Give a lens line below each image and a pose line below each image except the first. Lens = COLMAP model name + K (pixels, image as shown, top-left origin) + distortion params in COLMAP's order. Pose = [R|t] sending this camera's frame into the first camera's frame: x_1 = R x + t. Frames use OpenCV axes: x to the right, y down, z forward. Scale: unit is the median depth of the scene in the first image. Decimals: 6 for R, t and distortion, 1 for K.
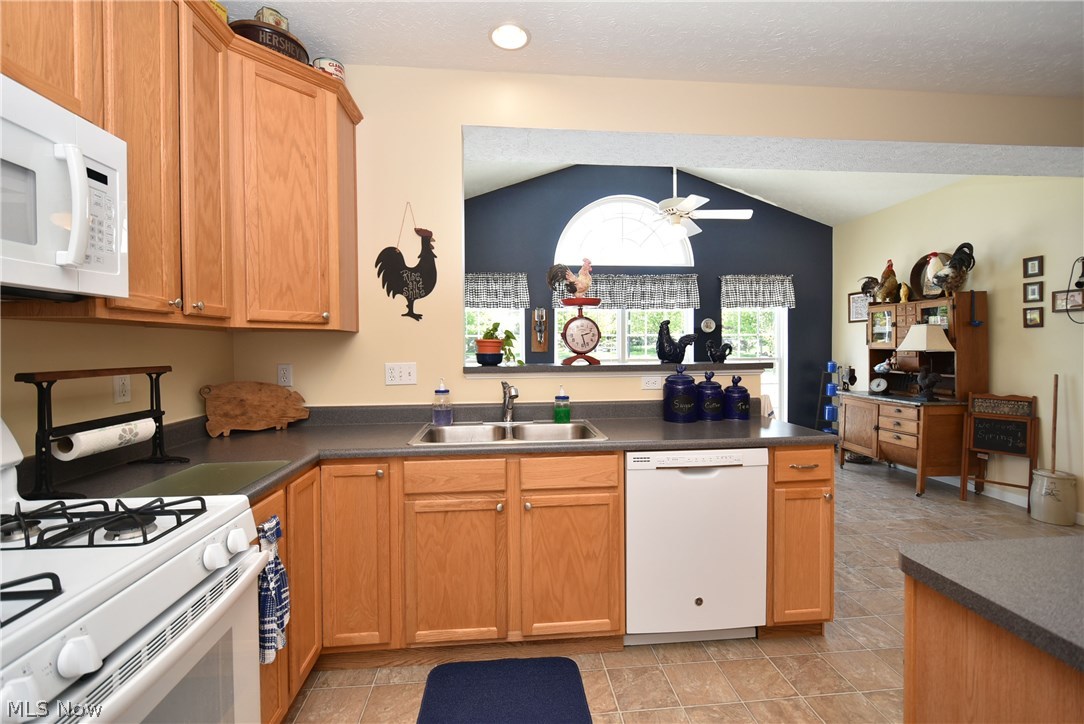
lens RADIAL K [[476.5, 0, 544.9], [0, 476.5, 358.3], [0, 0, 1]] dist [-0.001173, -0.002606]
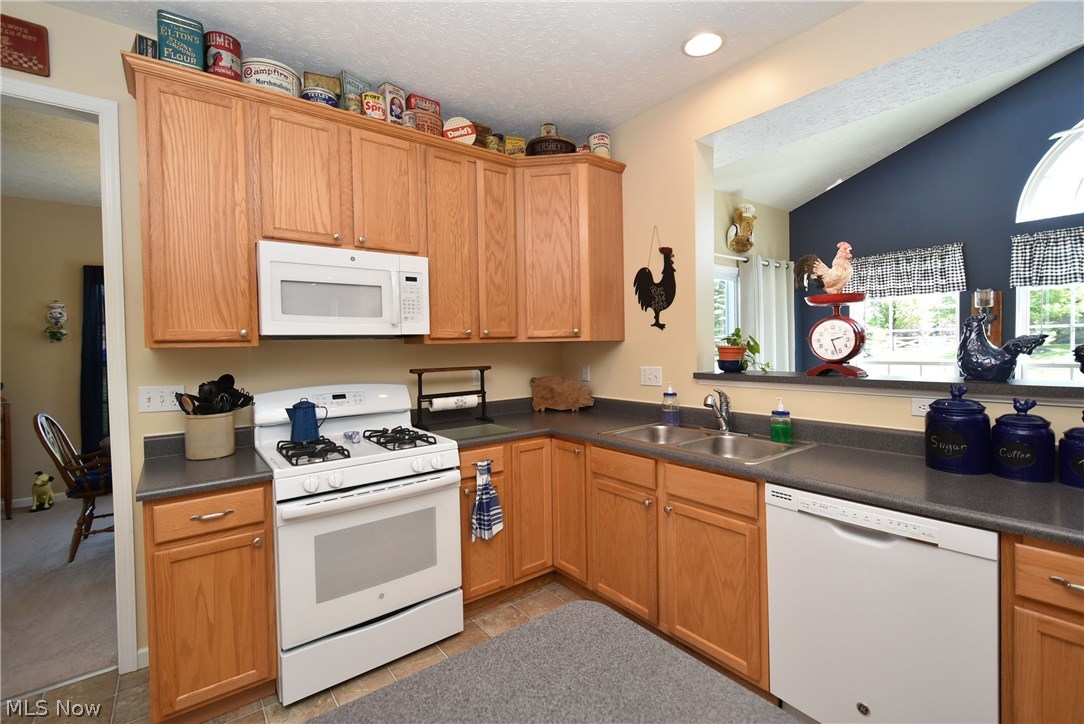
lens RADIAL K [[476.5, 0, 539.0], [0, 476.5, 357.7], [0, 0, 1]] dist [-0.001173, -0.002606]
pose [[0.527433, 0.019074, -0.849382, 0.528705], [-0.004316, 0.999795, 0.019771, -0.033148], [0.849586, -0.006762, 0.527407, 0.156373]]
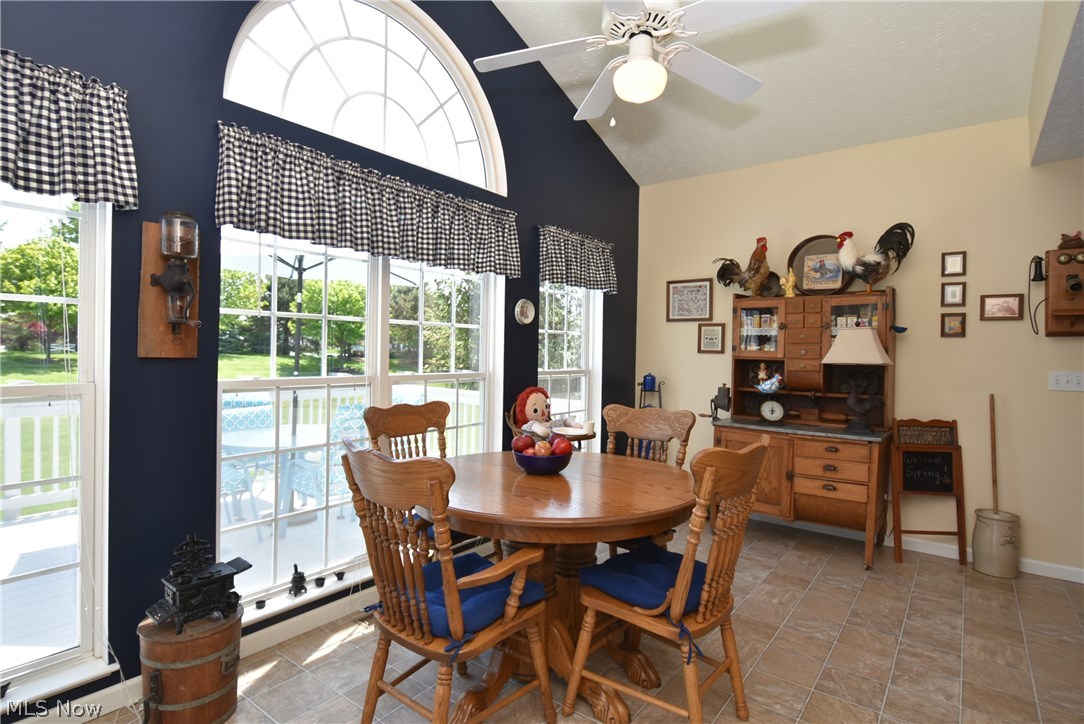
lens RADIAL K [[557.9, 0, 540.7], [0, 557.9, 355.8], [0, 0, 1]] dist [-0.005787, -0.004149]
pose [[0.679781, 0.012824, 0.733303, -0.250368], [-0.004808, 0.999904, -0.013029, -0.023933], [-0.733400, 0.005331, 0.679777, 1.281277]]
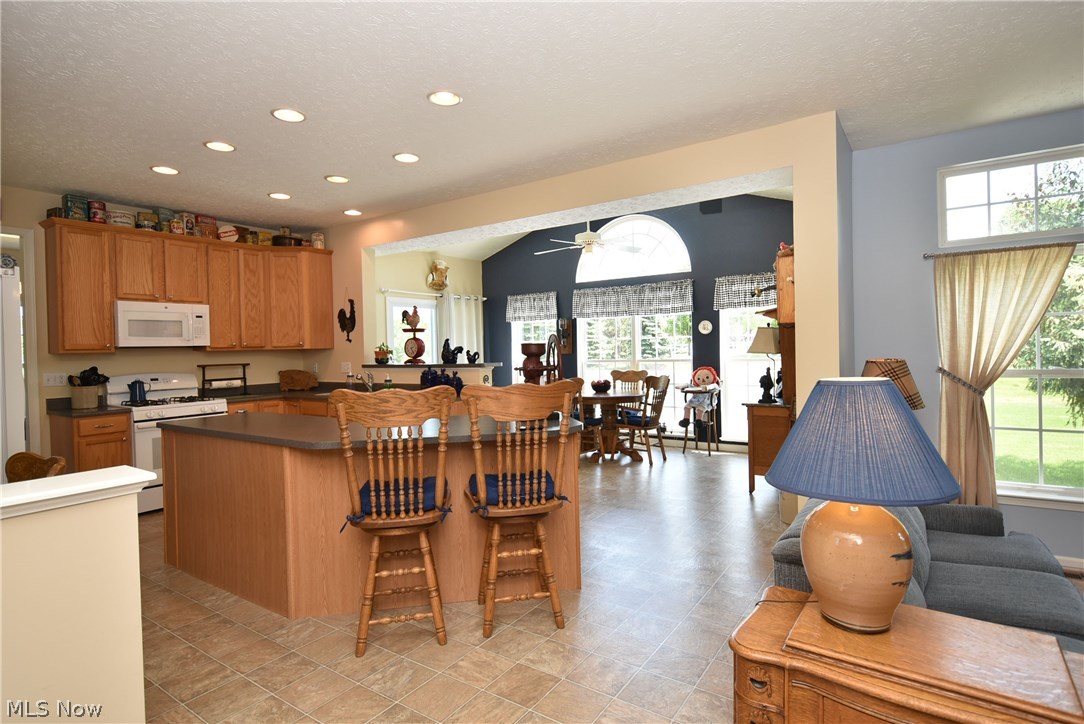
lens RADIAL K [[557.9, 0, 545.8], [0, 557.9, 354.7], [0, 0, 1]] dist [-0.005787, -0.004149]
pose [[0.773850, -0.003057, -0.633362, 1.941888], [0.002818, 0.999995, -0.001384, -0.019435], [0.633363, -0.000714, 0.773855, -0.360151]]
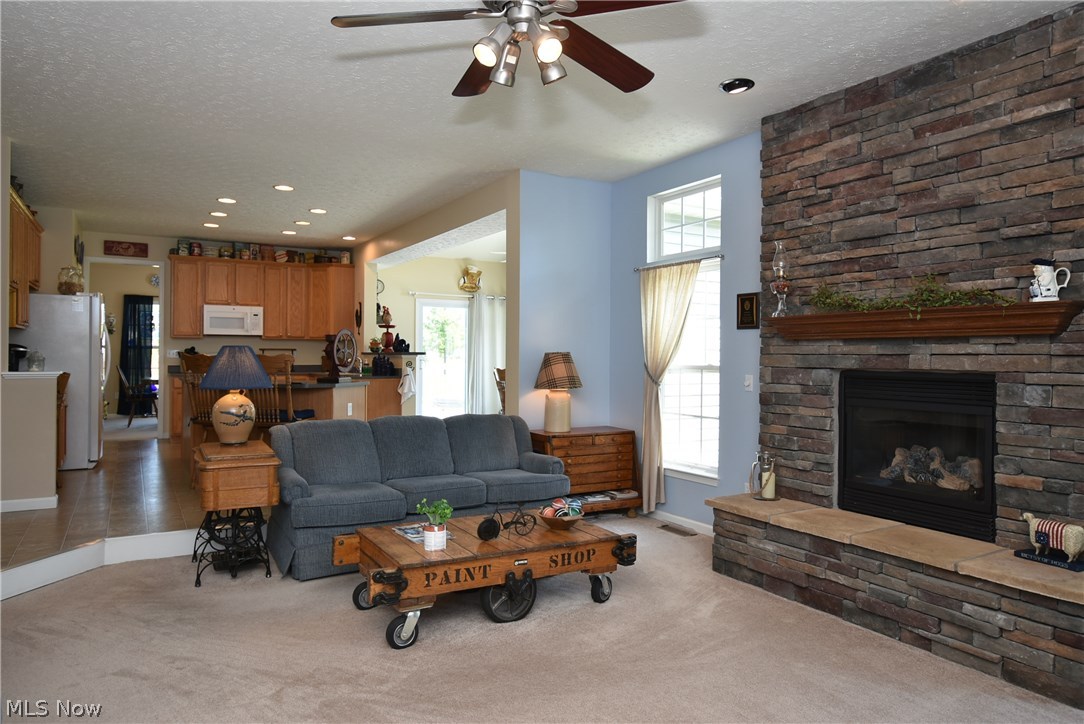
lens RADIAL K [[694.4, 0, 538.1], [0, 694.4, 354.1], [0, 0, 1]] dist [0.000328, -0.010468]
pose [[0.429055, 0.010722, -0.903215, 3.747123], [-0.031997, 0.999482, -0.003334, 0.009536], [0.902712, 0.030330, 0.429176, 0.208414]]
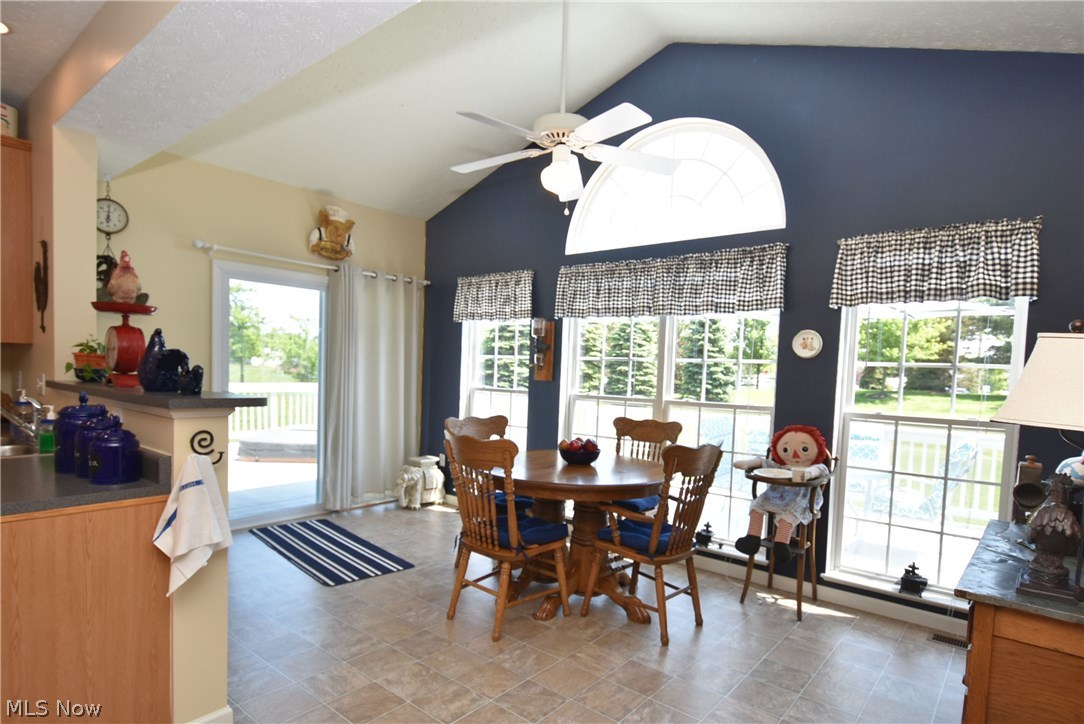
lens RADIAL K [[588.6, 0, 548.0], [0, 588.6, 394.9], [0, 0, 1]] dist [0.009507, 0.000275]
pose [[0.704830, 0.062954, -0.706577, 1.358435], [-0.055209, 0.997901, 0.033838, -0.050234], [0.707224, 0.015159, 0.706827, 0.873986]]
